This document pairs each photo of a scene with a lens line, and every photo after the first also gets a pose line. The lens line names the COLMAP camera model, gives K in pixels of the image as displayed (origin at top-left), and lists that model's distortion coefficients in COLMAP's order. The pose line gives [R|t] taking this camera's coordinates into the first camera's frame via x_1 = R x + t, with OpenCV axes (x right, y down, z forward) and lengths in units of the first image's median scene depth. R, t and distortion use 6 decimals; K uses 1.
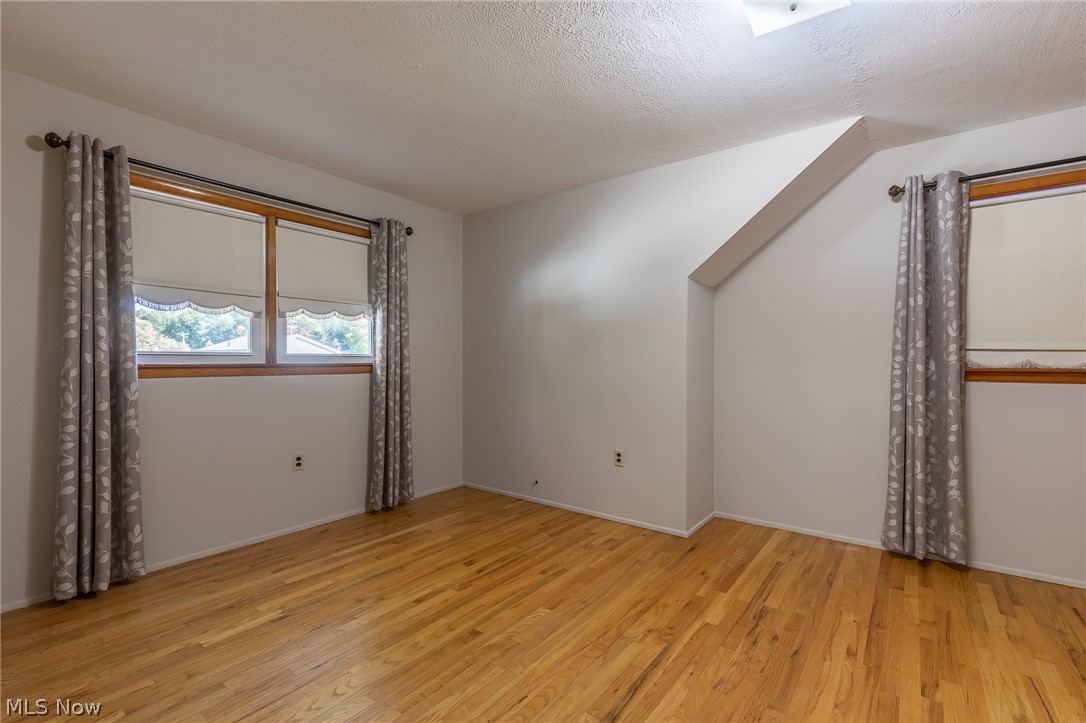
lens RADIAL K [[492.6, 0, 540.1], [0, 492.6, 359.5], [0, 0, 1]] dist [0.000980, 0.000136]
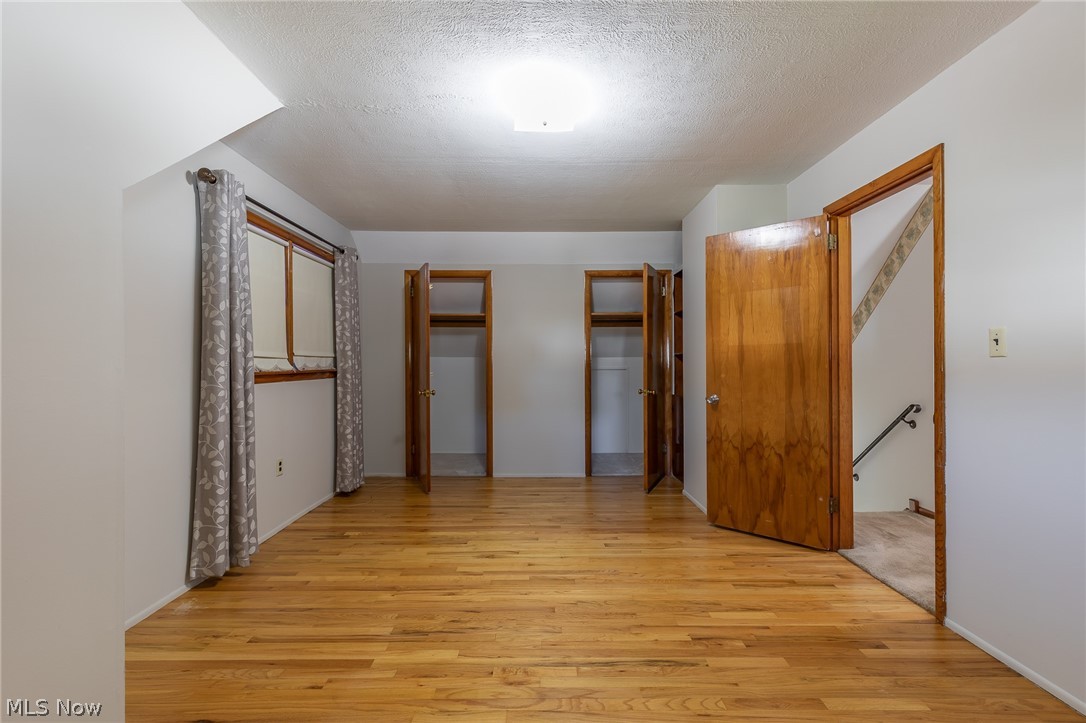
lens RADIAL K [[492.6, 0, 538.7], [0, 492.6, 362.3], [0, 0, 1]] dist [0.000980, 0.000136]
pose [[-0.606774, 0.002956, 0.794869, -0.438019], [0.009041, 0.999954, 0.003183, -0.002259], [-0.794823, 0.009118, -0.606773, 1.339596]]
